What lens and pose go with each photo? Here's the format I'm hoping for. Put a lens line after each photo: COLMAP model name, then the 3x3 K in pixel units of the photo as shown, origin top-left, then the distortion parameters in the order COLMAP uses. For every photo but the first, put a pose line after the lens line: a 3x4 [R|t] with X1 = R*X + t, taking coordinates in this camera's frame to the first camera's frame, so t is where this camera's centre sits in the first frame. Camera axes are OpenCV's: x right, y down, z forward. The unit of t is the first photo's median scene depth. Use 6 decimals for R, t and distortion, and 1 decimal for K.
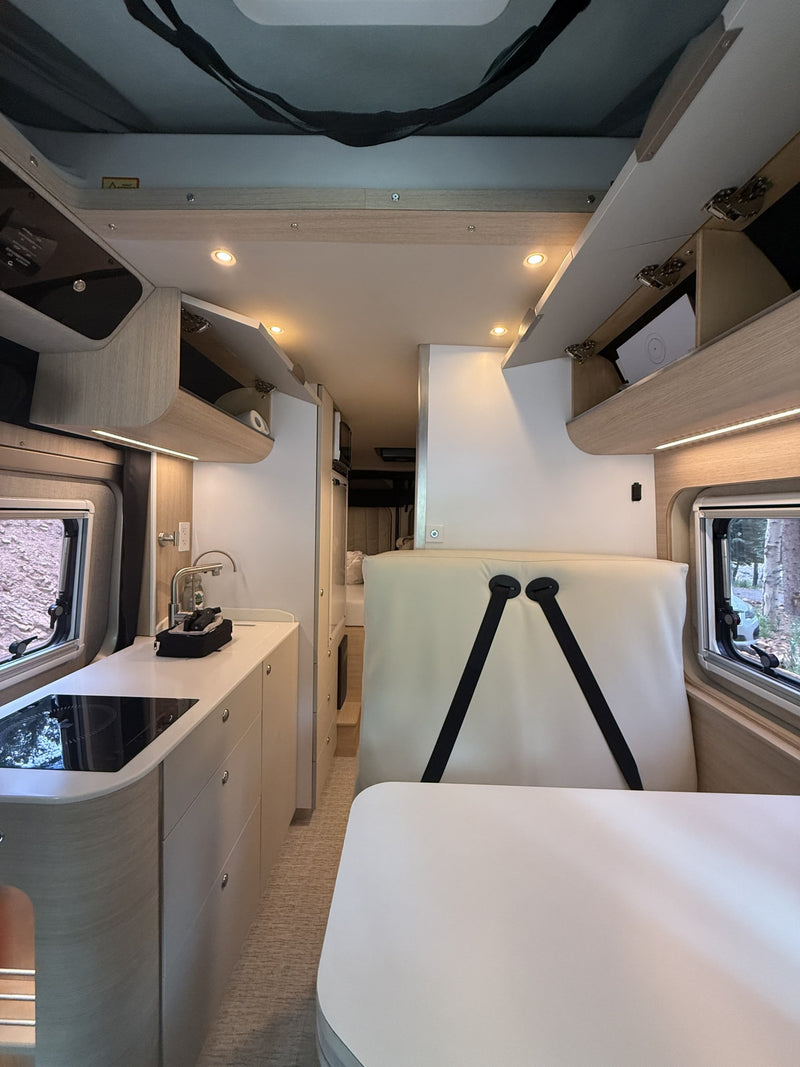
lens RADIAL K [[424.0, 0, 400.0], [0, 424.0, 533.5], [0, 0, 1]] dist [0.000718, 0.000631]
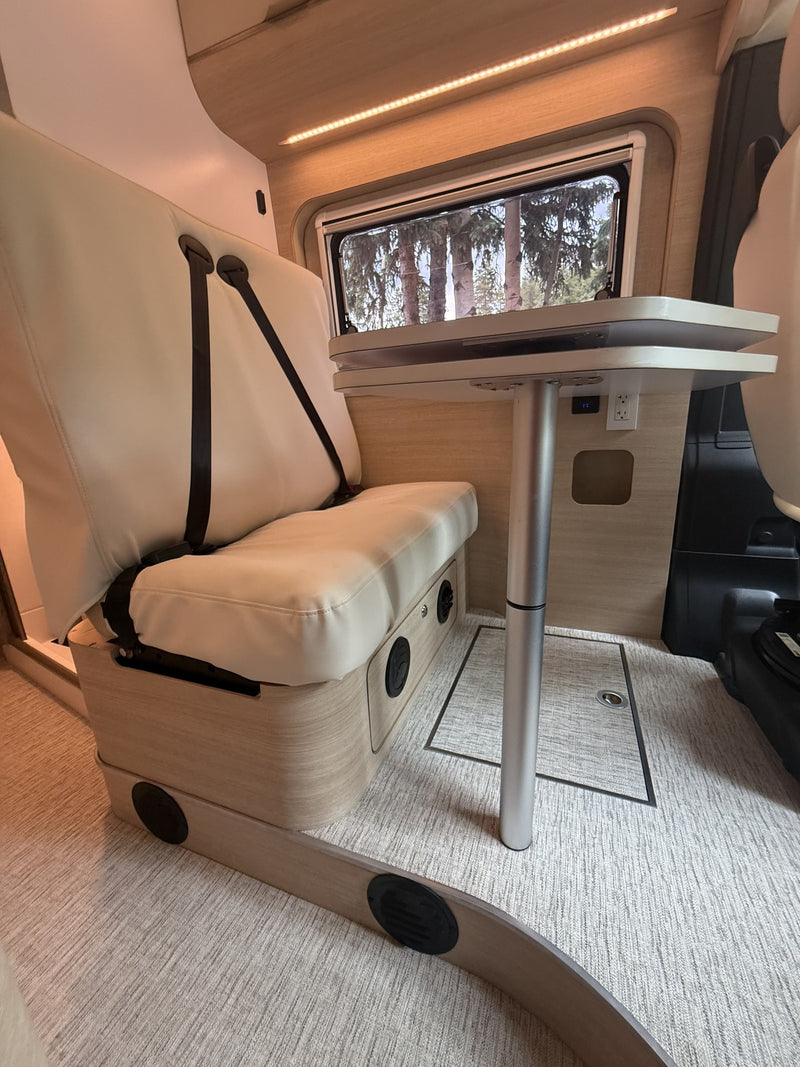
lens RADIAL K [[424.0, 0, 400.0], [0, 424.0, 533.5], [0, 0, 1]] dist [0.000718, 0.000631]
pose [[0.349309, -0.280032, 0.894184, -0.437137], [0.096891, 0.959977, 0.262786, 0.439896], [-0.931985, -0.005155, 0.362461, 0.396347]]
